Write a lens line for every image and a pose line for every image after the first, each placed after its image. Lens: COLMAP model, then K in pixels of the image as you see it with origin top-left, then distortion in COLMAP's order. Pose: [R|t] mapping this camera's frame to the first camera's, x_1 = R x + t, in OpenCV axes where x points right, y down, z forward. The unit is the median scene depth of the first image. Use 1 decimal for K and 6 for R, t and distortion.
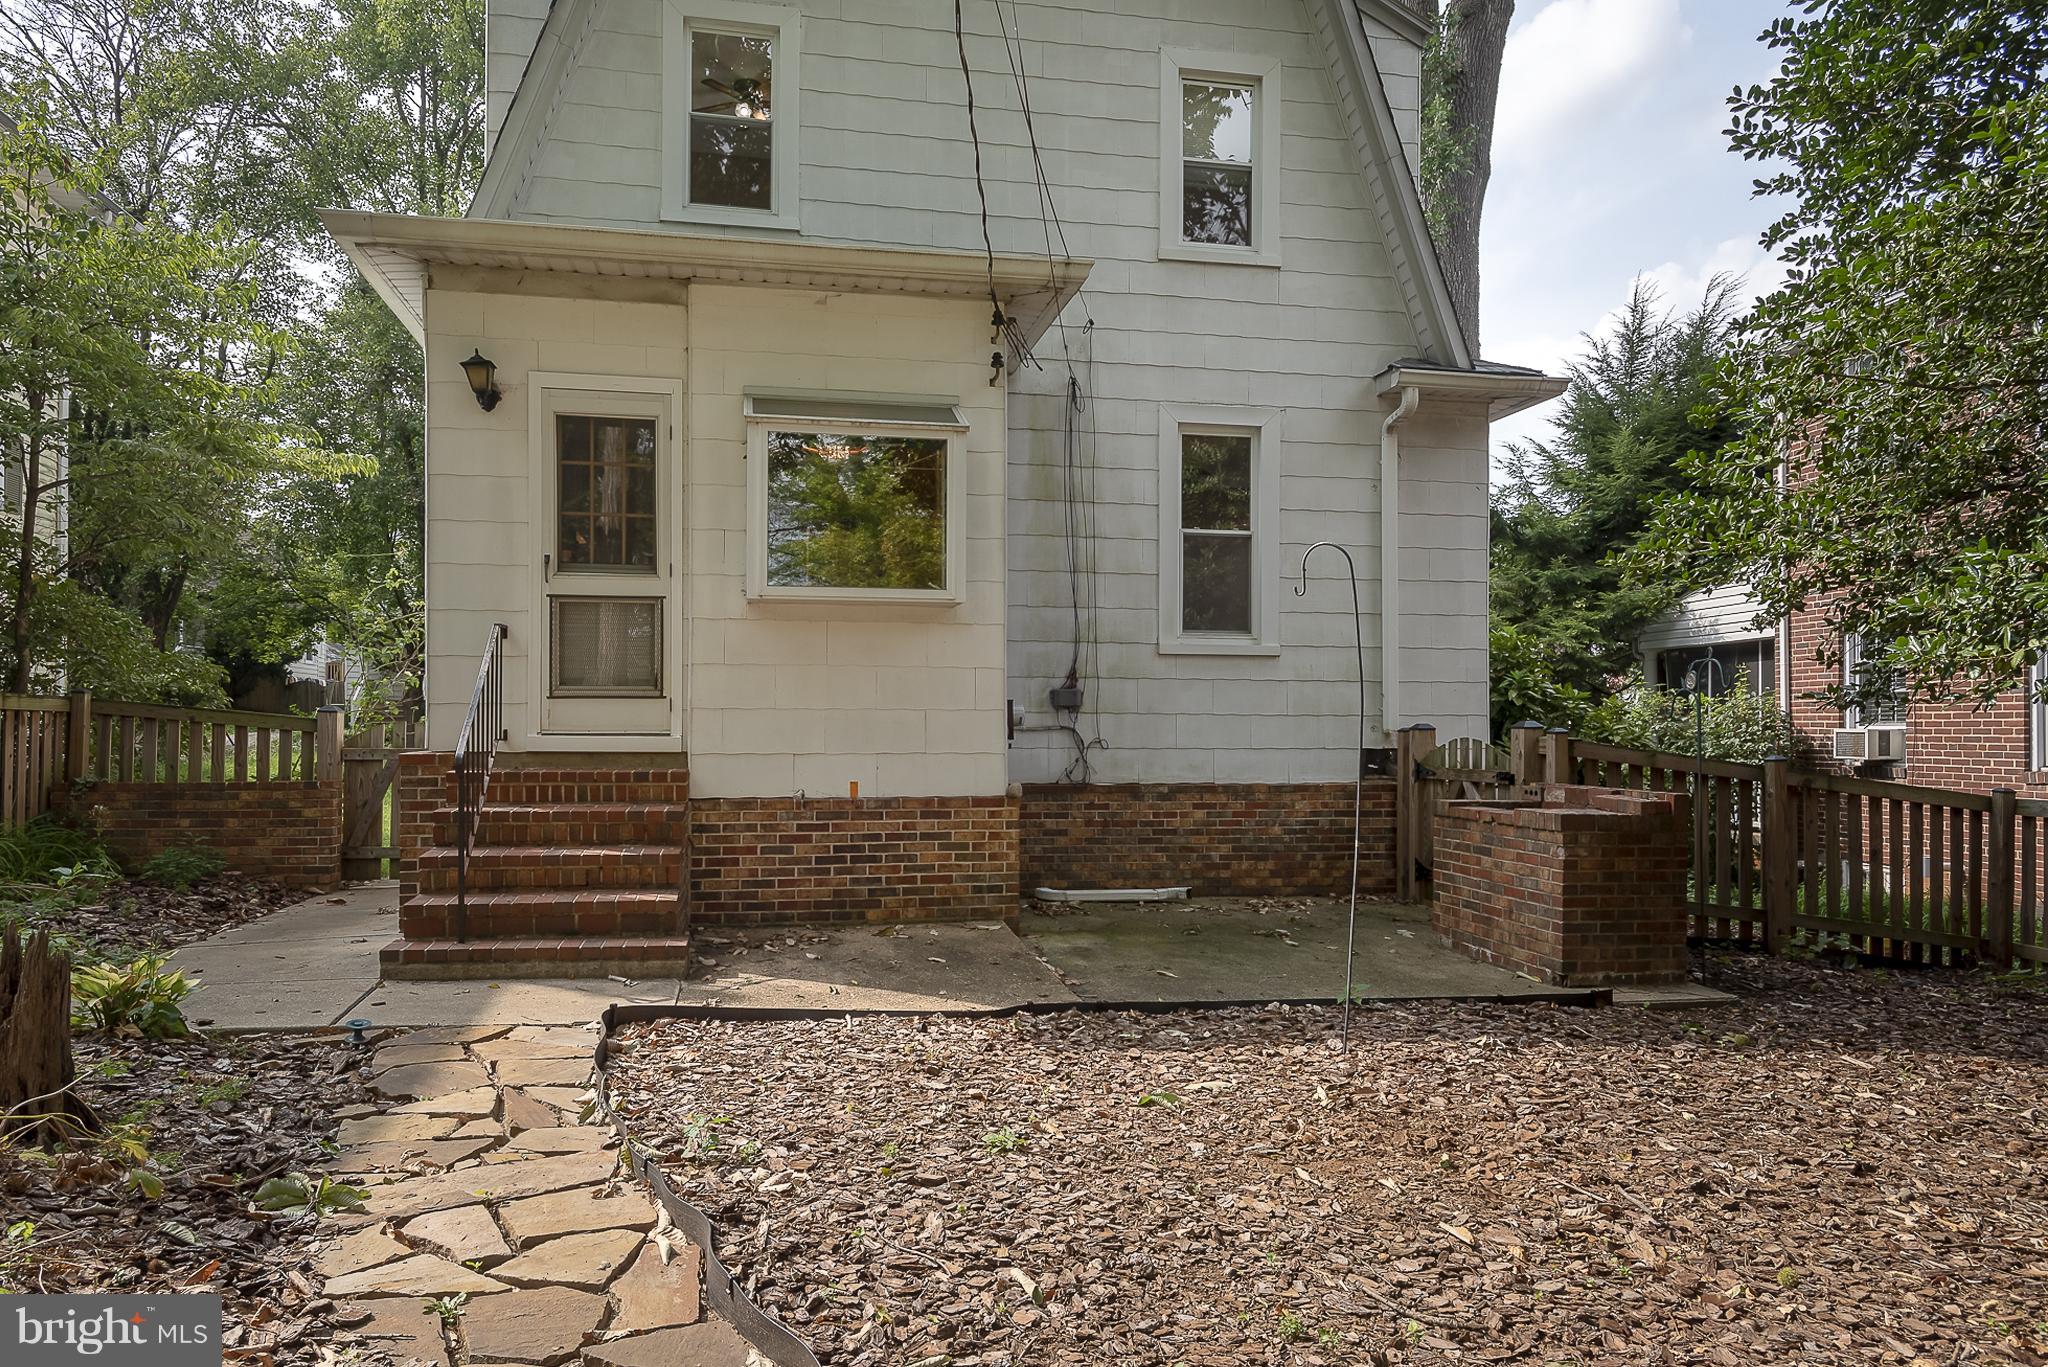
lens RADIAL K [[1144.7, 0, 1024.1], [0, 1144.7, 718.4], [0, 0, 1]] dist [0.002088, -0.001005]
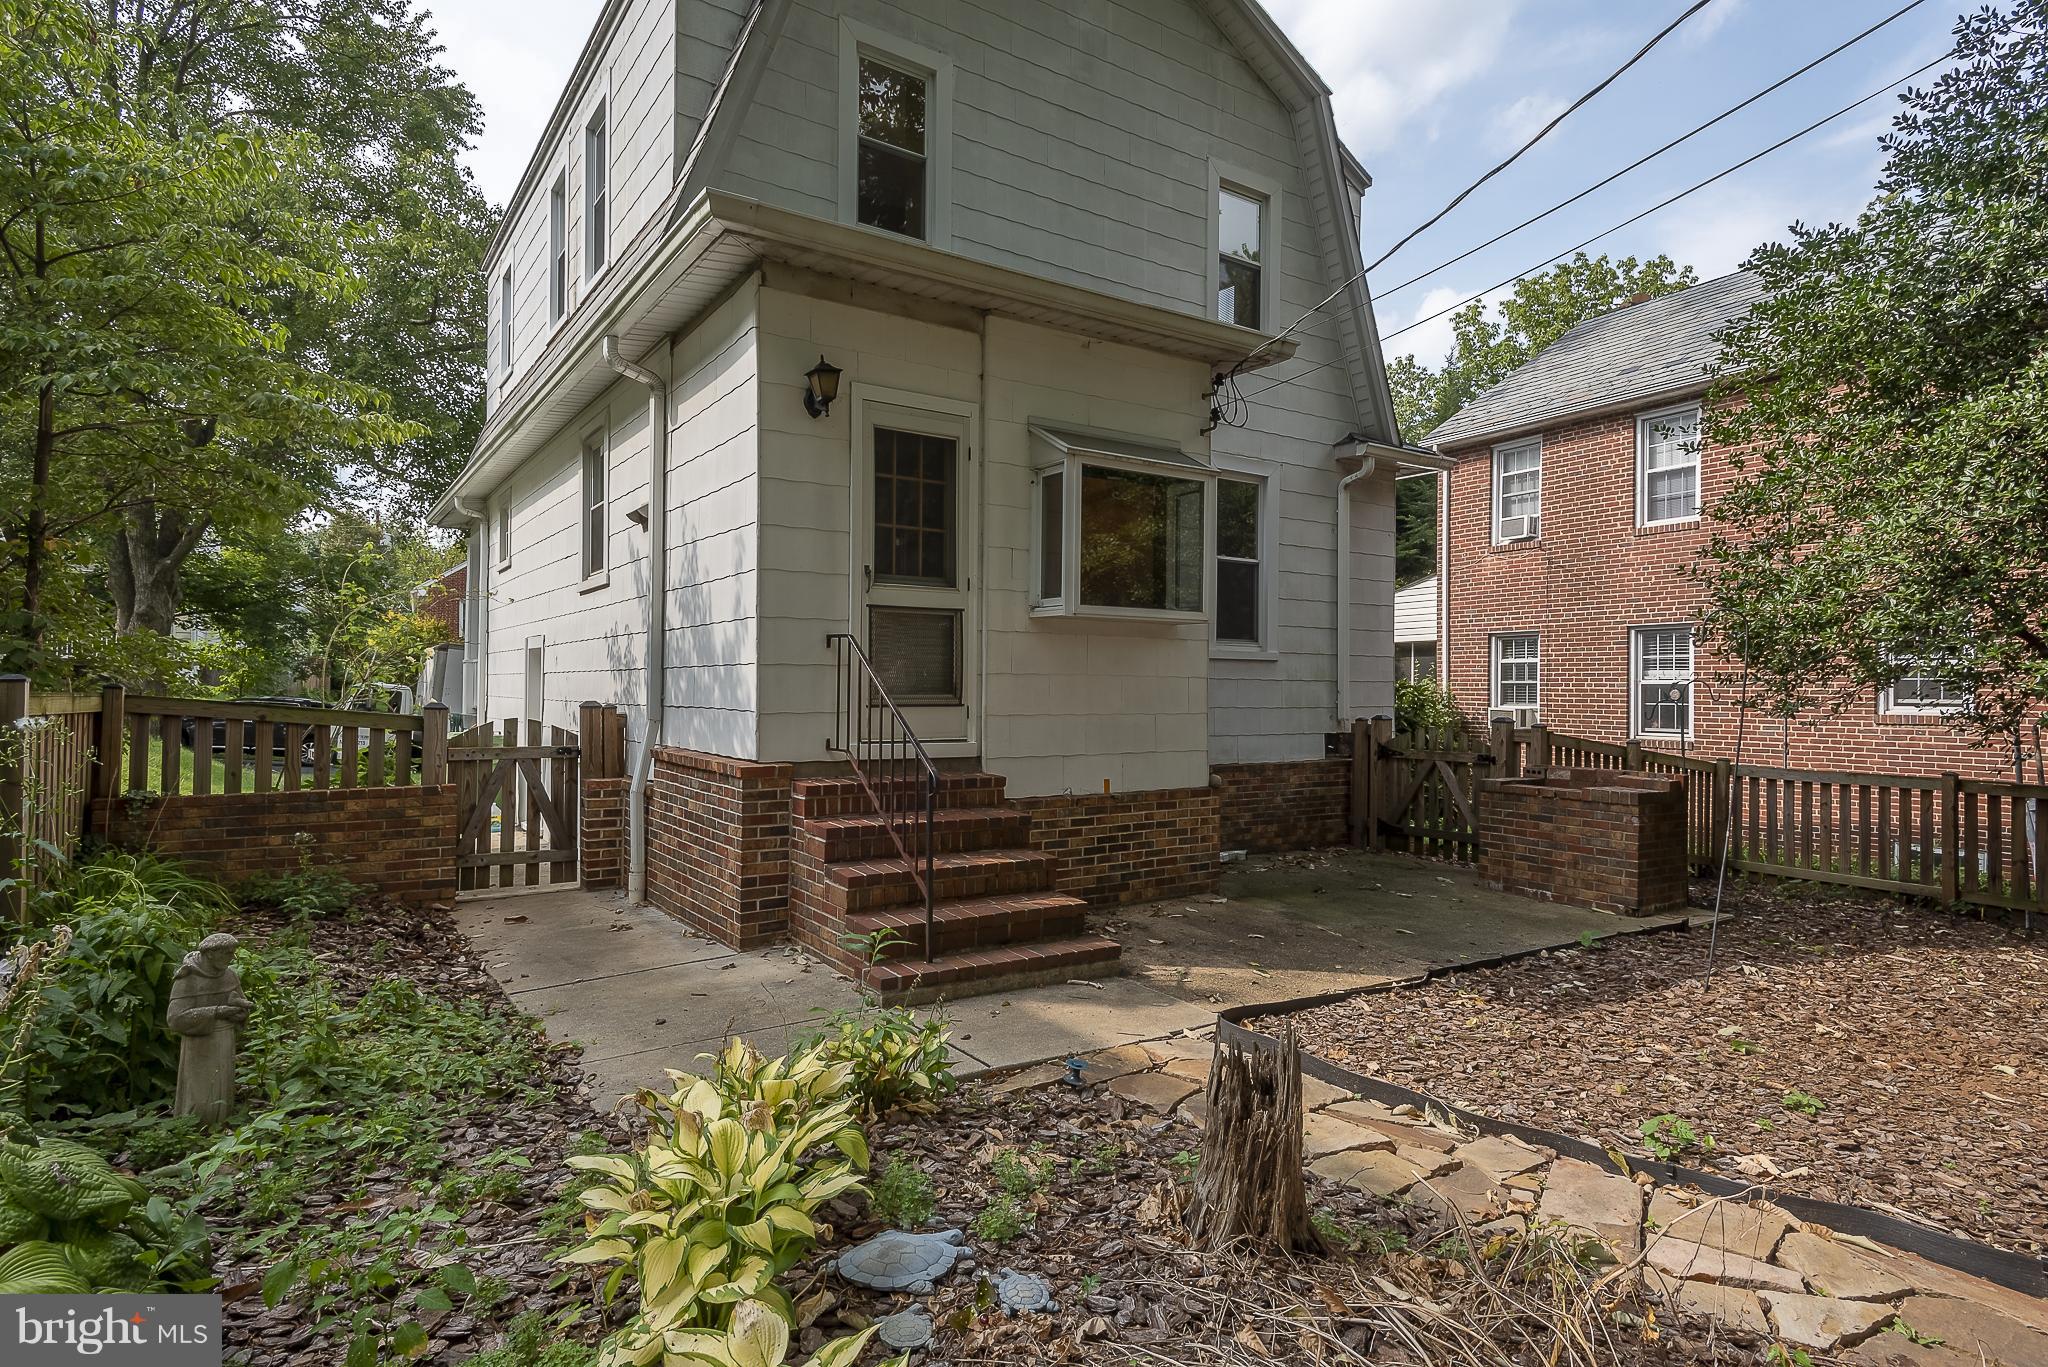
lens RADIAL K [[965.6, 0, 1021.8], [0, 965.6, 688.1], [0, 0, 1]] dist [0.004655, 0.000553]
pose [[0.934771, 0.005725, 0.355204, -0.563755], [-0.008458, 0.999945, 0.006141, -0.038991], [-0.355149, -0.008745, 0.934769, 0.146400]]
